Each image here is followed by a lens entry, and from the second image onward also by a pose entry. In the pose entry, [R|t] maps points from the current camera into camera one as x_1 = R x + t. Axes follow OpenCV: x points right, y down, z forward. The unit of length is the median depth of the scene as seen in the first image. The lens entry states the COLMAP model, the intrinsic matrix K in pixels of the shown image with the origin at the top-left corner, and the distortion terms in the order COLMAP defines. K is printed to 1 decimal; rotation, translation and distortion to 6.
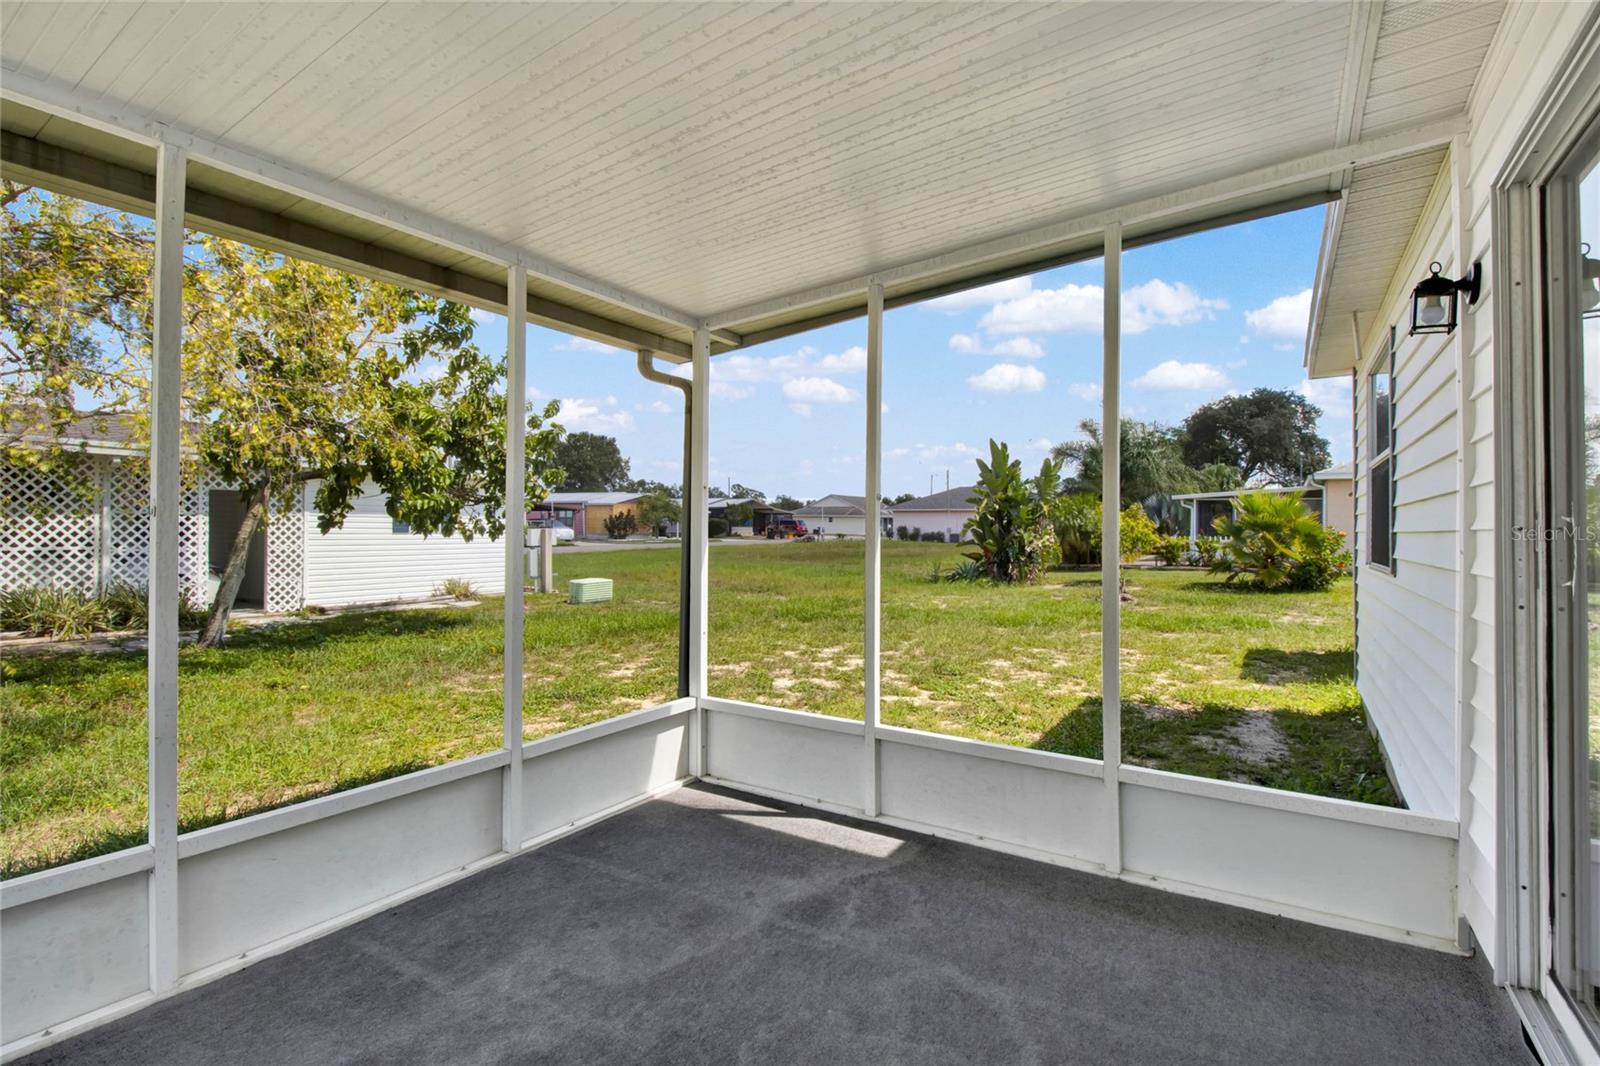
lens RADIAL K [[756.3, 0, 788.6], [0, 756.3, 523.7], [0, 0, 1]] dist [0.005286, 0.000260]
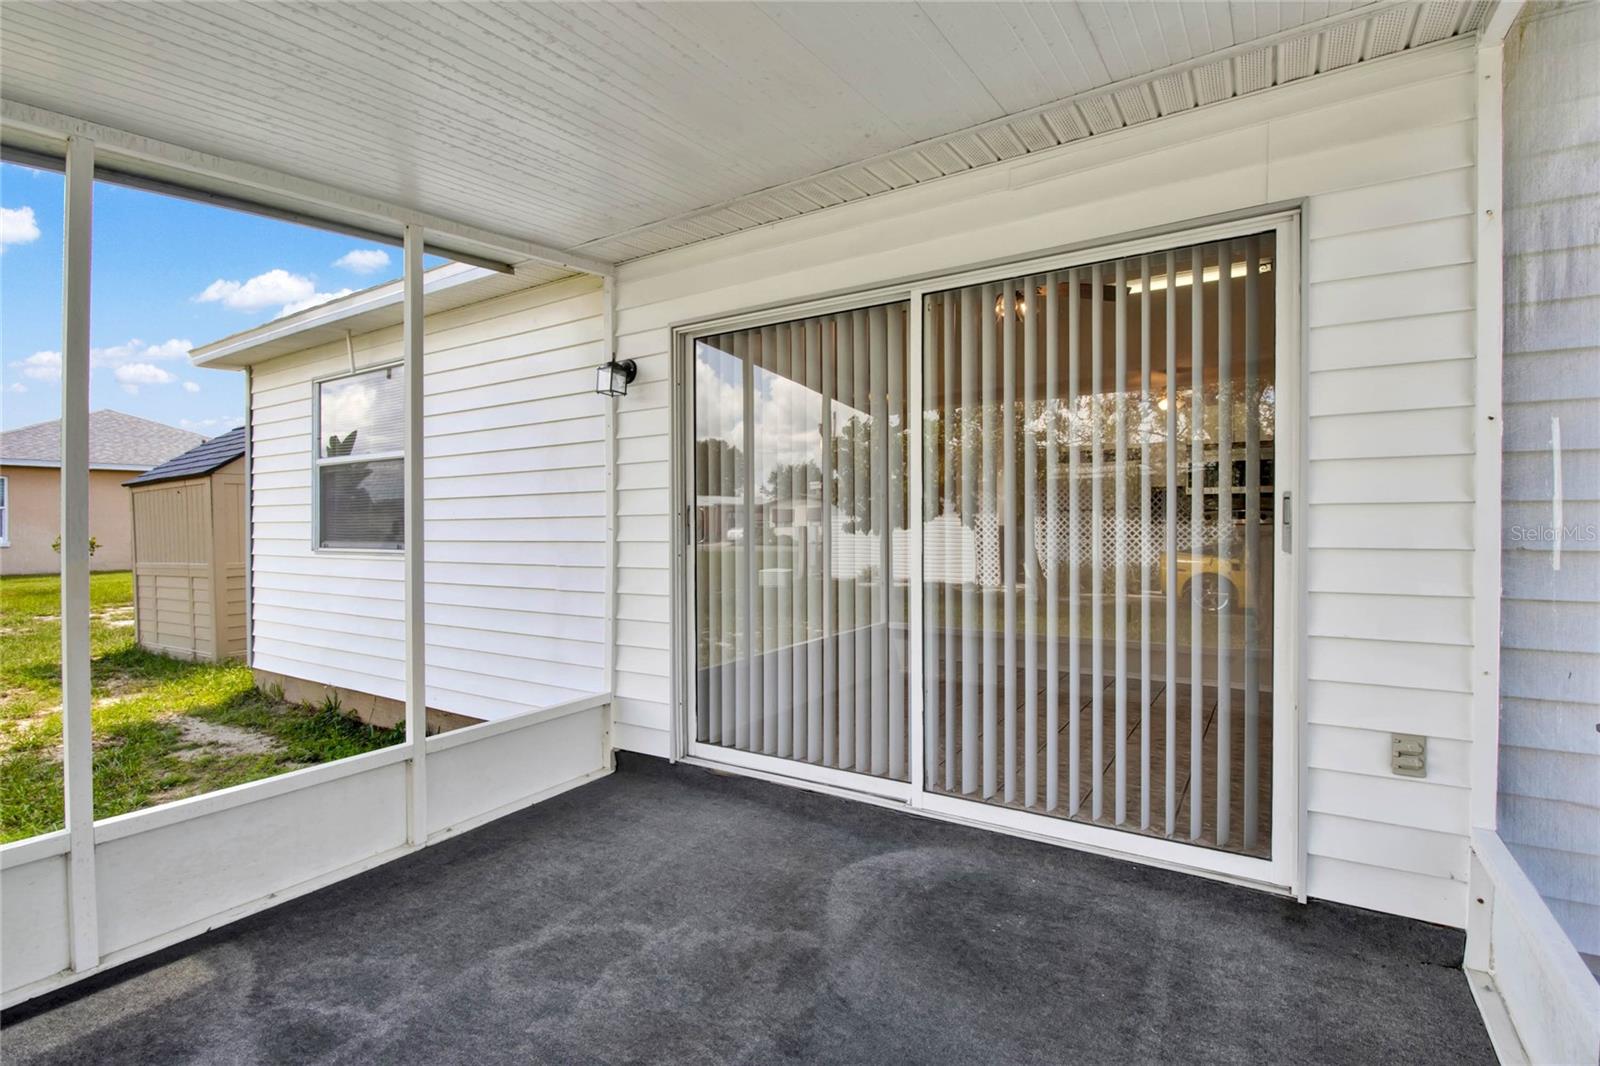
lens RADIAL K [[756.3, 0, 793.3], [0, 756.3, 533.9], [0, 0, 1]] dist [0.005286, 0.000260]
pose [[-0.004203, -0.014599, 0.999885, -0.769367], [0.000847, 0.999893, 0.014603, 0.015324], [-0.999991, 0.000908, -0.004190, 0.595749]]
